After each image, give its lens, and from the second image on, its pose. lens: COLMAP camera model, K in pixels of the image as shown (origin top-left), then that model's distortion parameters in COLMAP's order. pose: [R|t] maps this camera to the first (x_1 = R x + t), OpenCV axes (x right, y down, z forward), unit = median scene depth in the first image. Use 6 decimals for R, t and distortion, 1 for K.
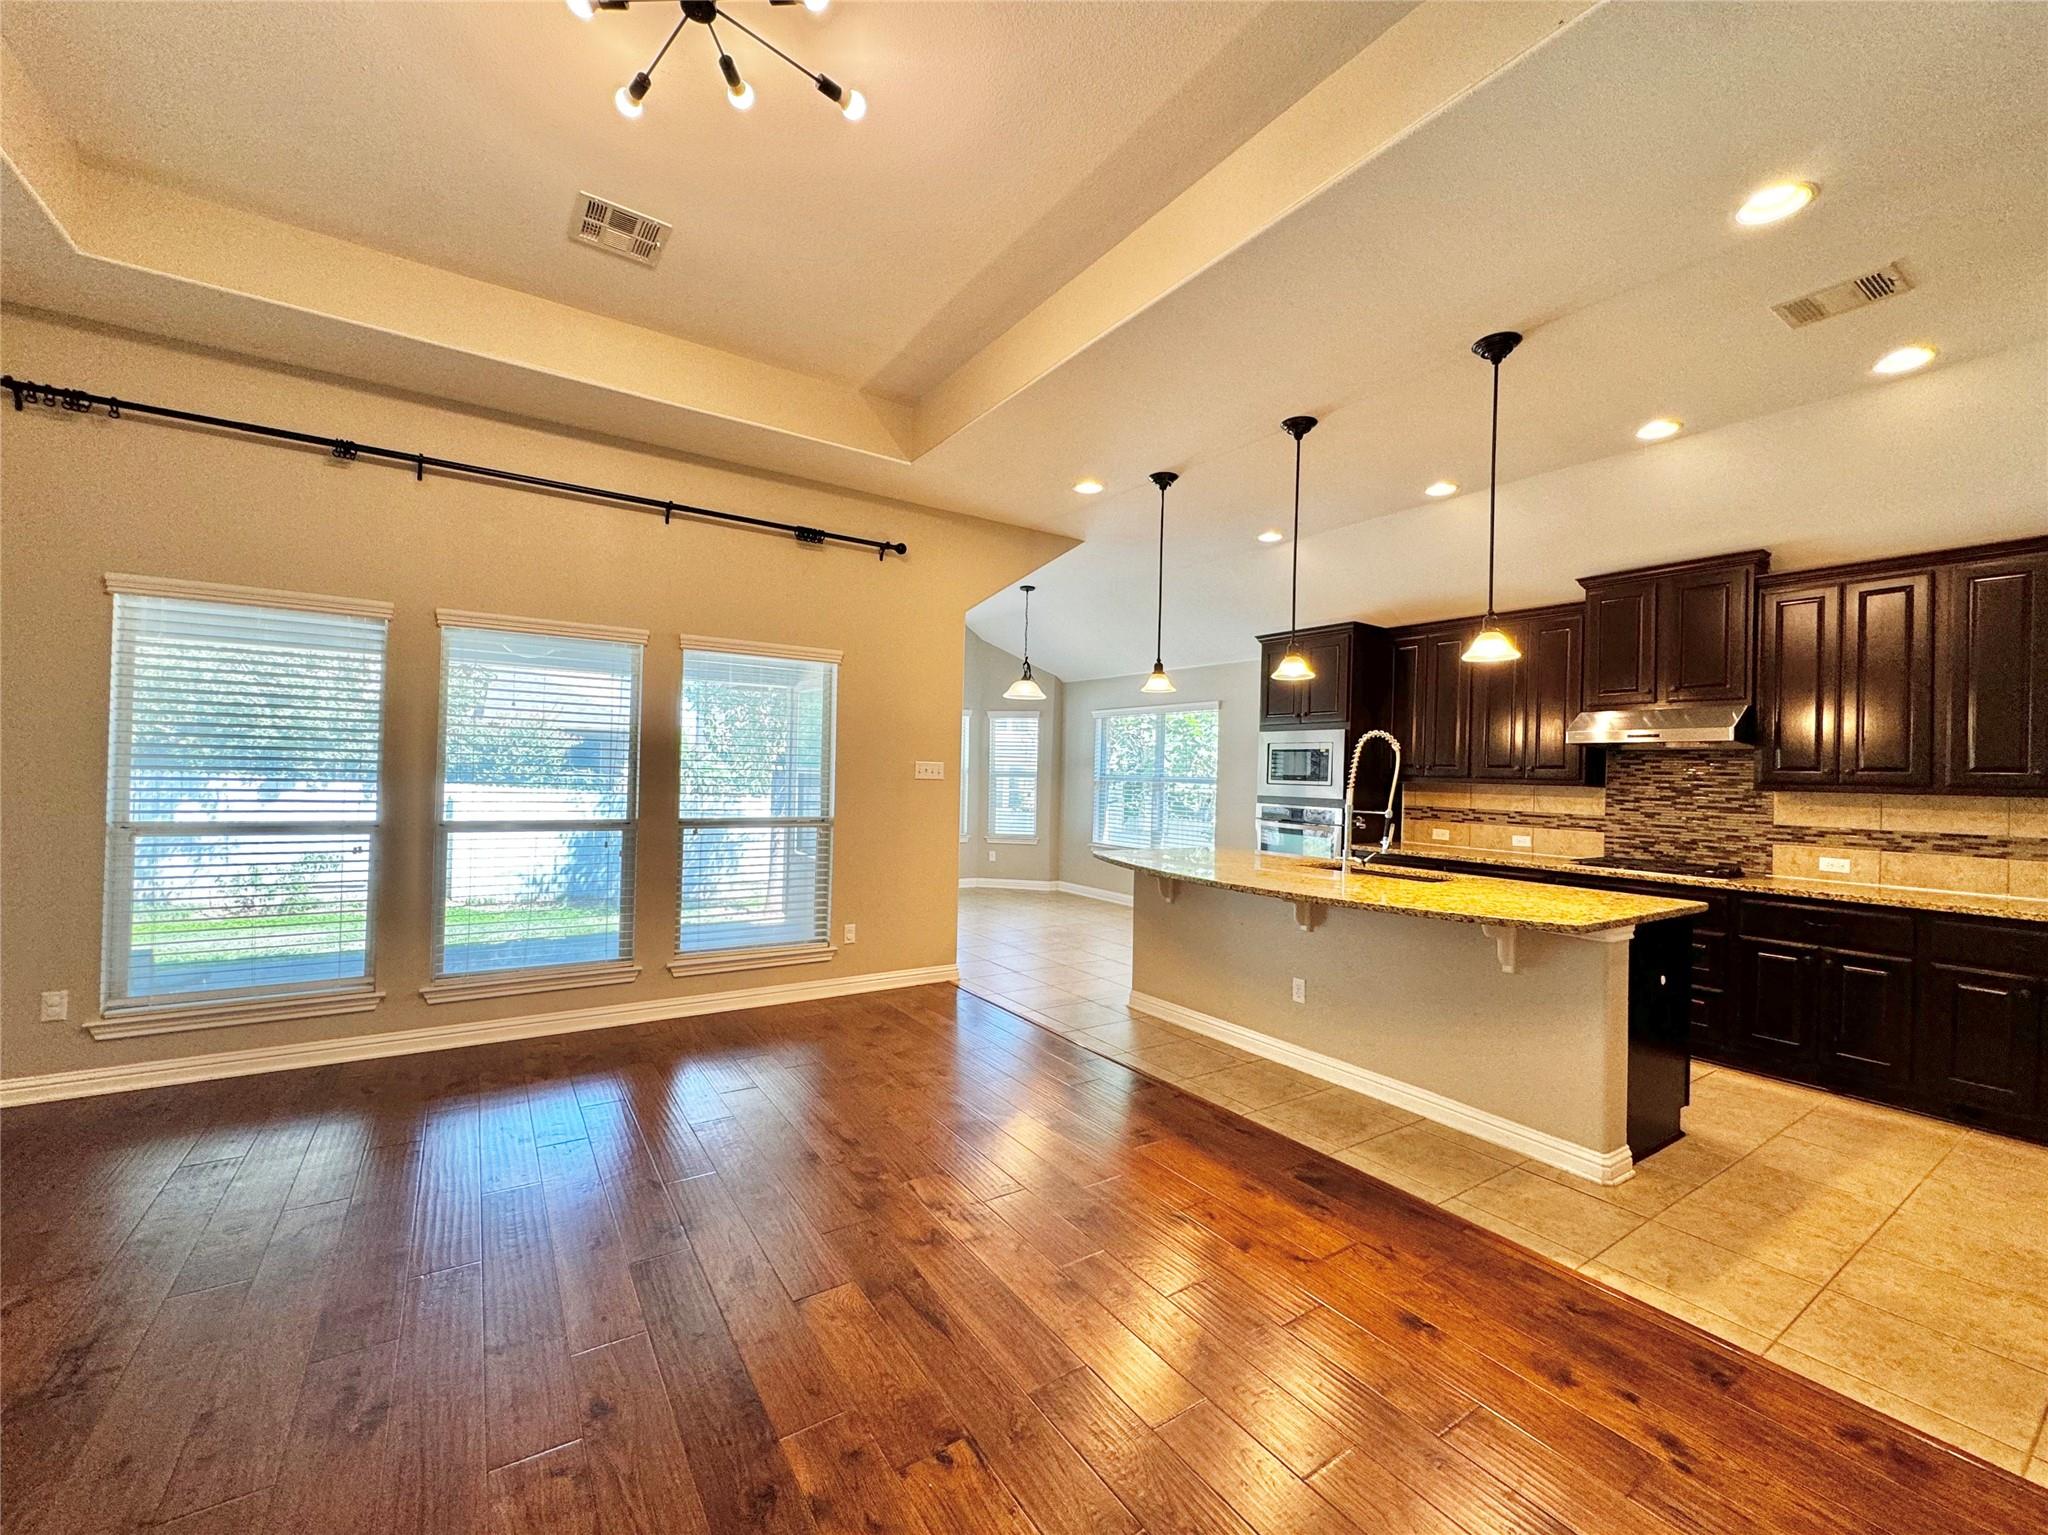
lens RADIAL K [[820.2, 0, 1029.9], [0, 820.2, 764.5], [0, 0, 1]] dist [-0.001138, -0.000012]
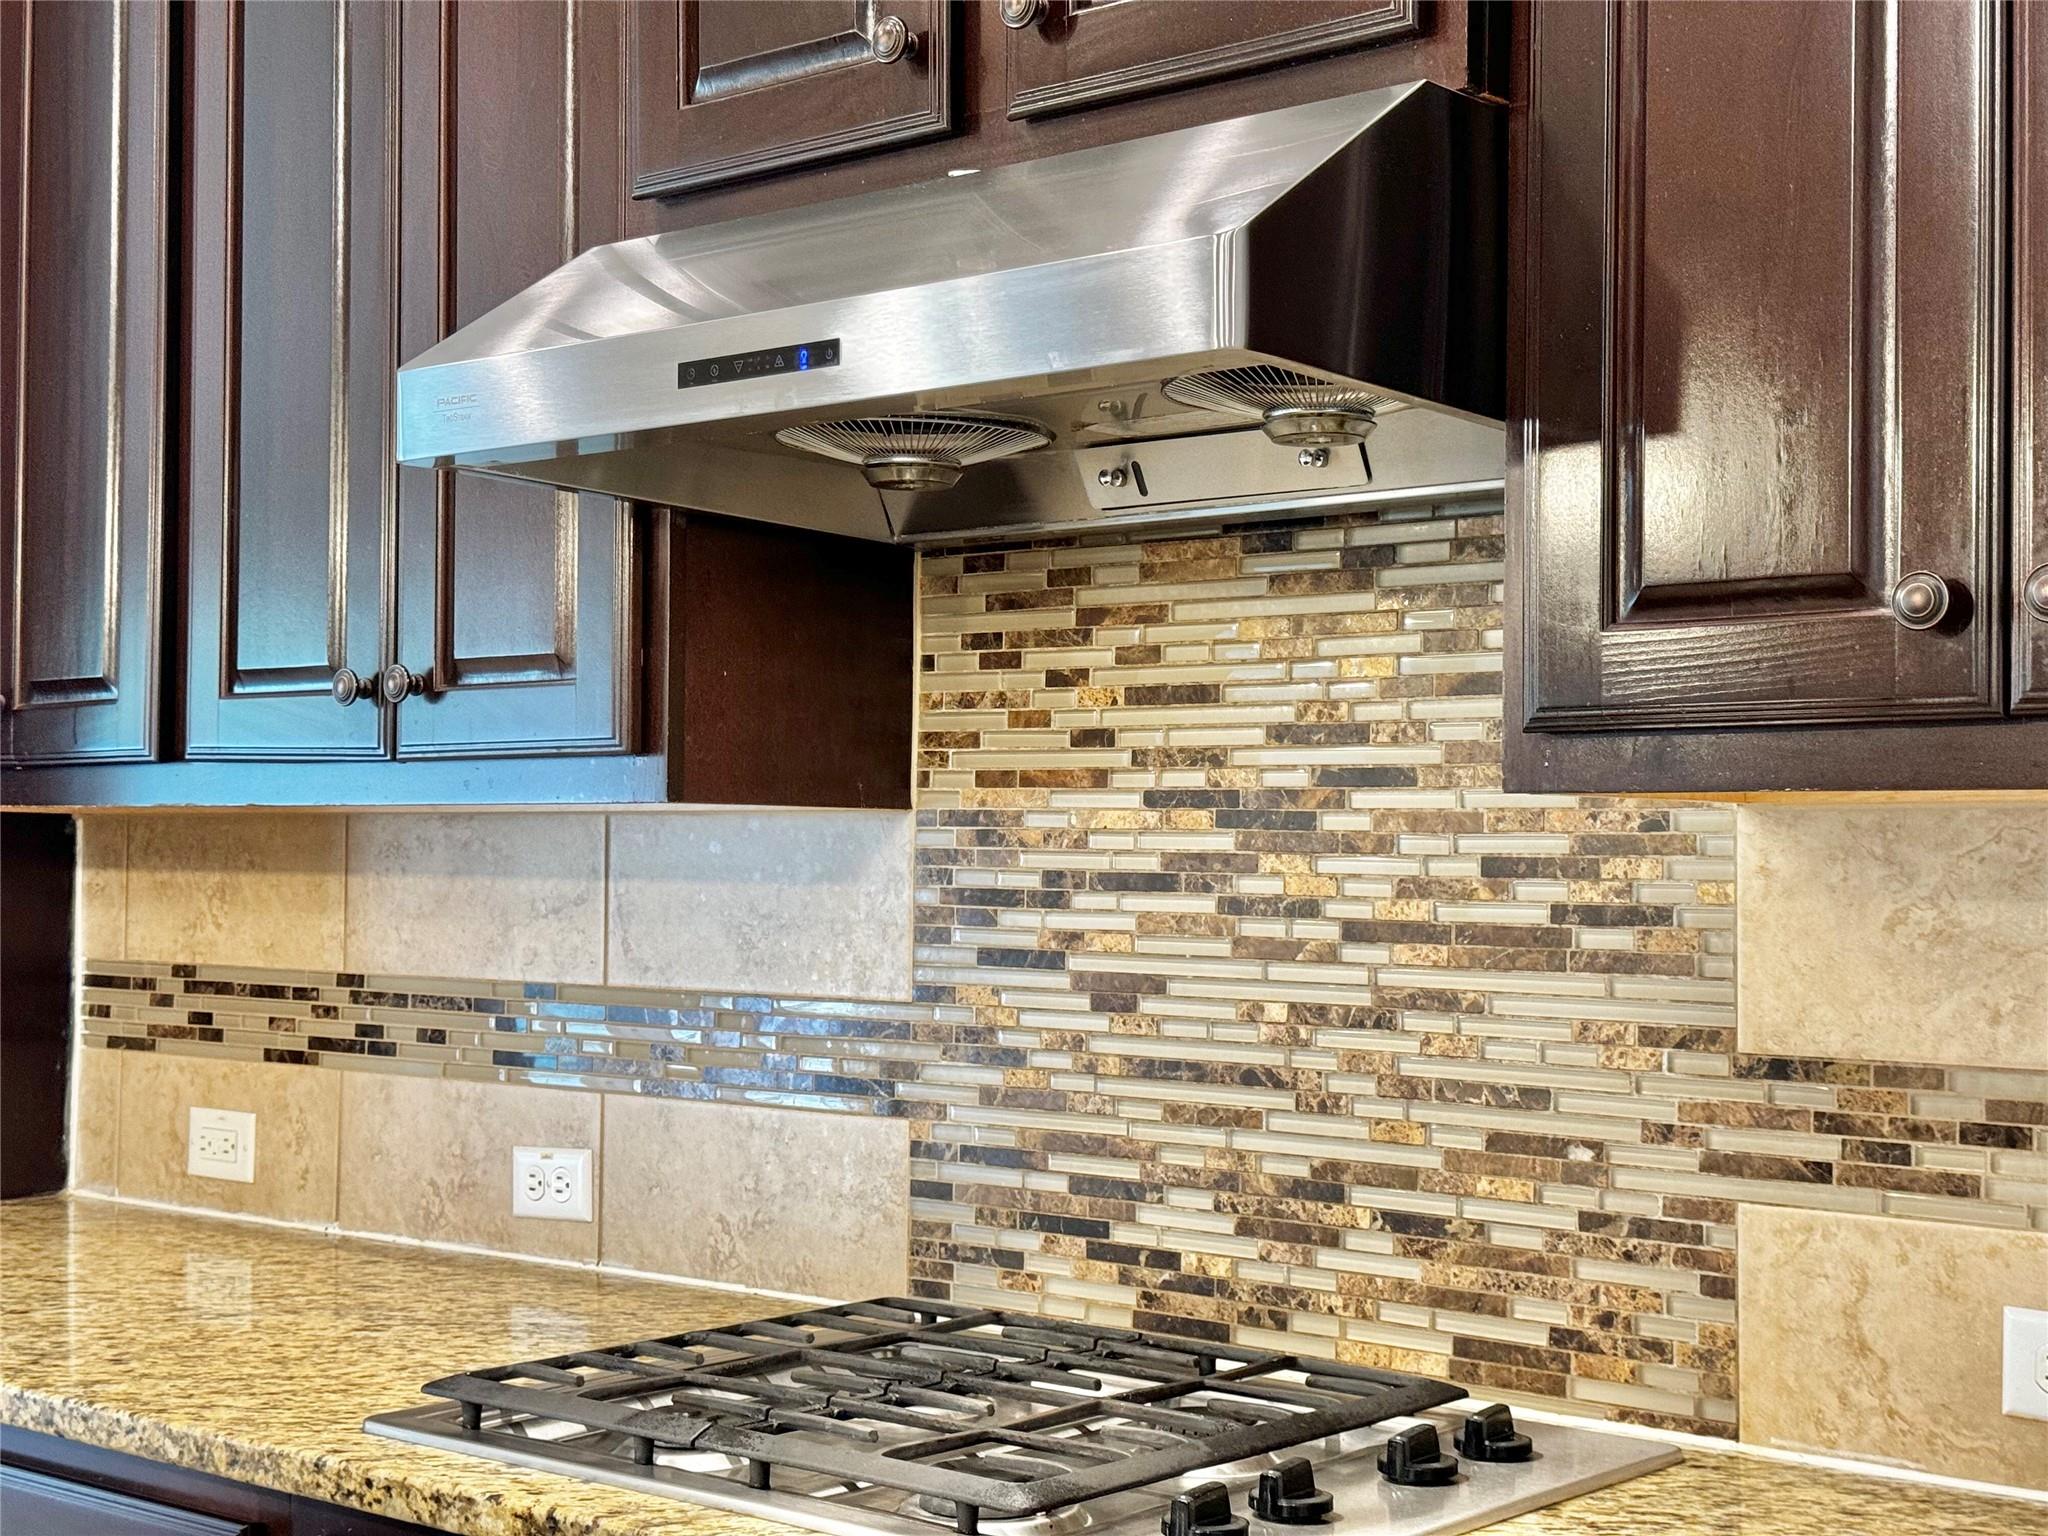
lens RADIAL K [[2827.9, 0, 1024.0], [0, 2827.9, 768.0], [0, 0, 1]] dist [0.104755, 0.055688]
pose [[0.962999, -0.020370, 0.268734, 0.604073], [0.022394, 0.999739, -0.004467, 0.024308], [-0.268573, 0.010320, 0.963204, 0.527170]]
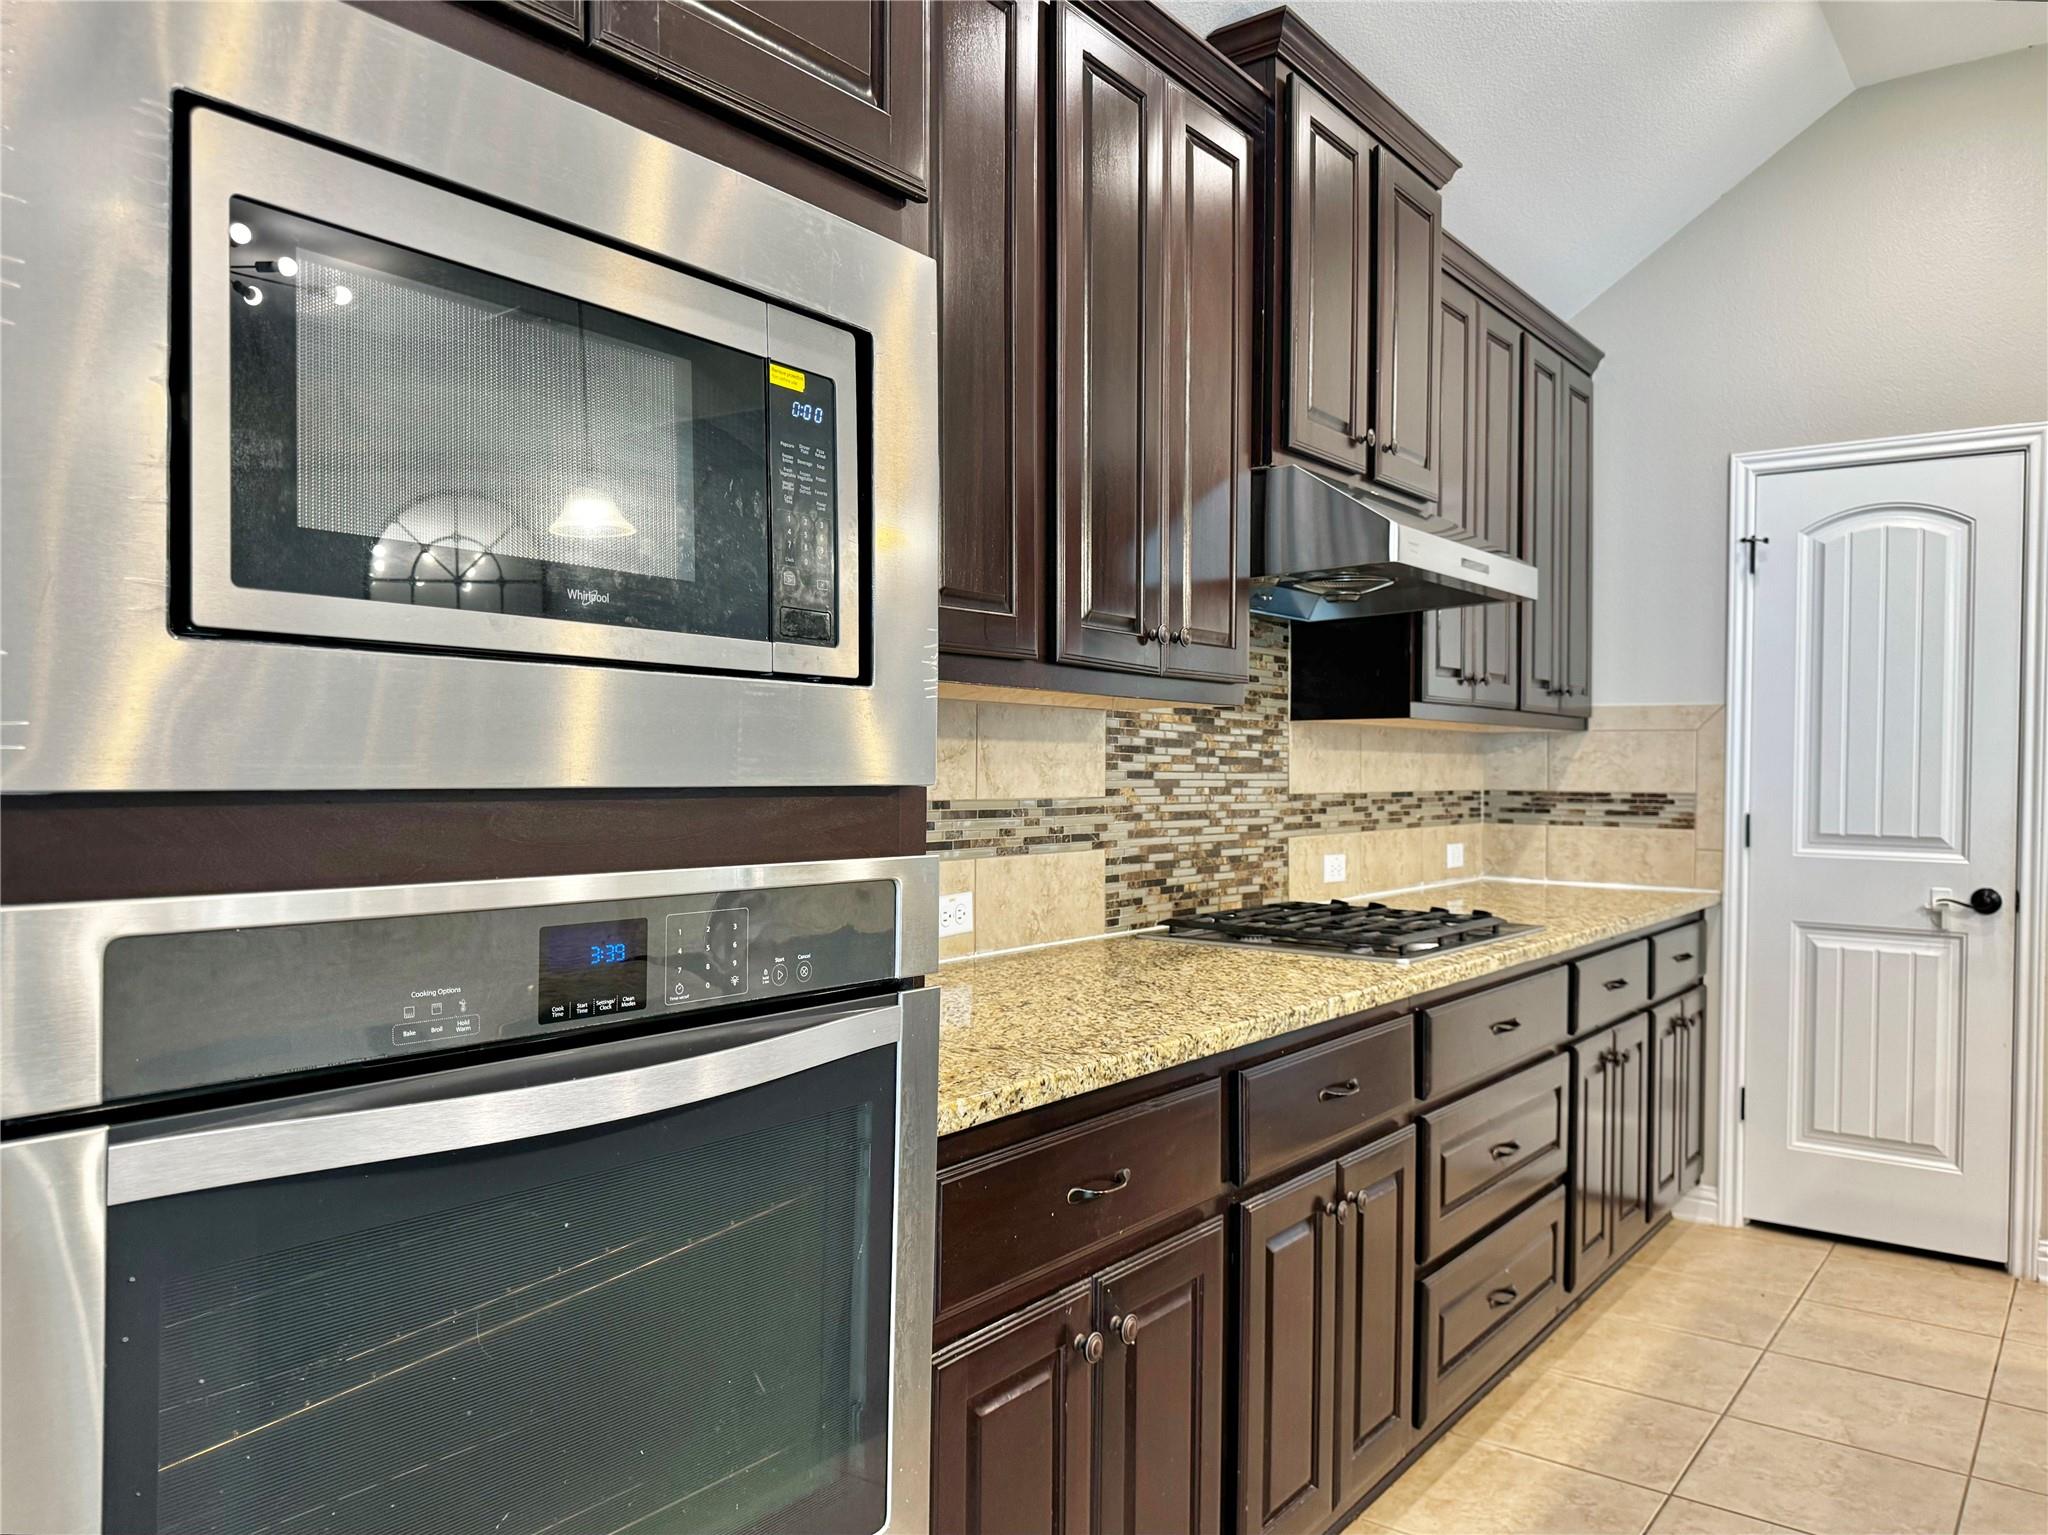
lens RADIAL K [[1458.6, 0, 997.5], [0, 1458.6, 775.8], [0, 0, 1]] dist [0.024112, -0.005751]
pose [[-0.312490, -0.038664, 0.949134, 0.178209], [-0.029688, 0.999081, 0.030924, 0.038975], [-0.949457, -0.018515, -0.313351, 1.253644]]
